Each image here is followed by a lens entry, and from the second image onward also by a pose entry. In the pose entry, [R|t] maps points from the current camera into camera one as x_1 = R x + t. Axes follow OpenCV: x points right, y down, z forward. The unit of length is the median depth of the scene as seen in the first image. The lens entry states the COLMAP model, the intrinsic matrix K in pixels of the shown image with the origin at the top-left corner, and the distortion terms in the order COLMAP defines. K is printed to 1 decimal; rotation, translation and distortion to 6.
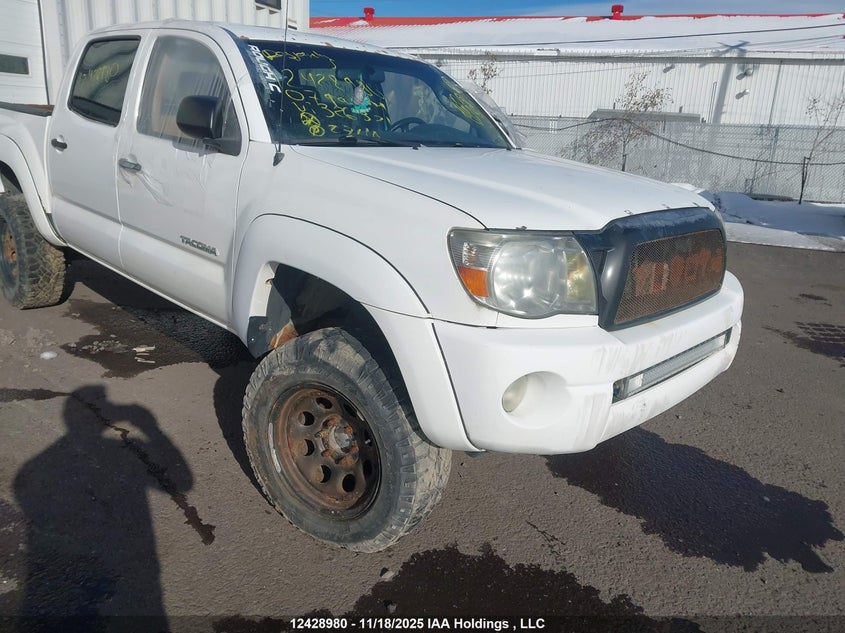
lens RADIAL K [[663.7, 0, 422.5], [0, 663.7, 314.7], [0, 0, 1]] dist [0.012417, 0.009066]
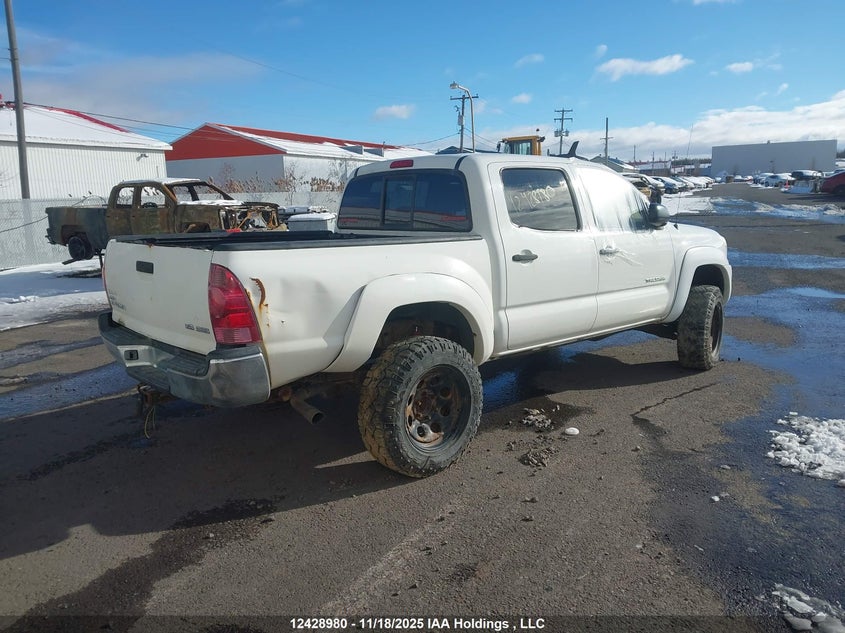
lens RADIAL K [[669.1, 0, 416.6], [0, 669.1, 320.4], [0, 0, 1]] dist [0.009417, -0.009017]
pose [[0.068525, -0.234242, 0.969760, -0.264715], [0.310972, 0.928632, 0.202334, -0.069711], [-0.947946, 0.287703, 0.136477, 0.165602]]
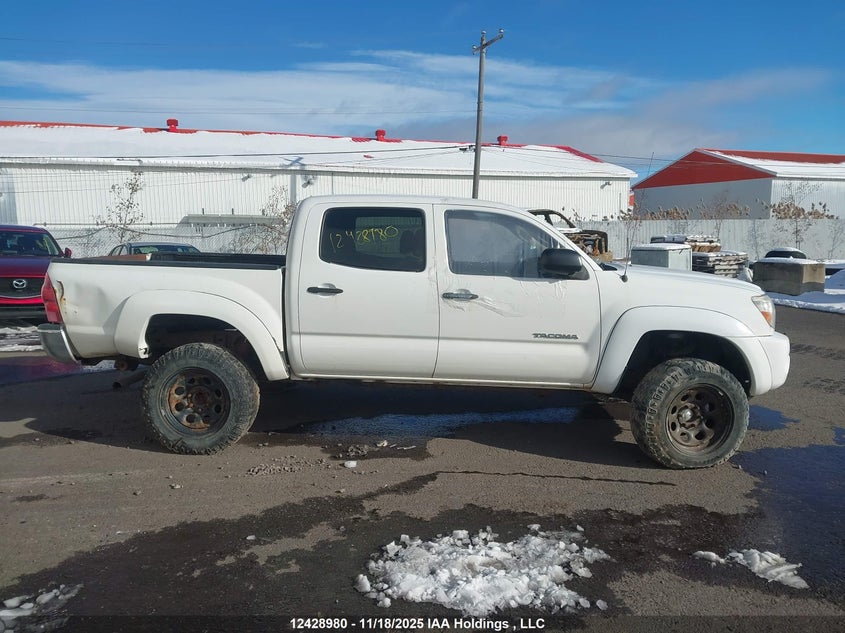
lens RADIAL K [[669.1, 0, 416.6], [0, 669.1, 320.4], [0, 0, 1]] dist [0.009417, -0.009017]
pose [[0.748657, -0.141625, 0.647653, -0.191017], [0.223962, 0.973511, -0.046008, -0.016779], [-0.623982, 0.179494, 0.760545, -0.003930]]
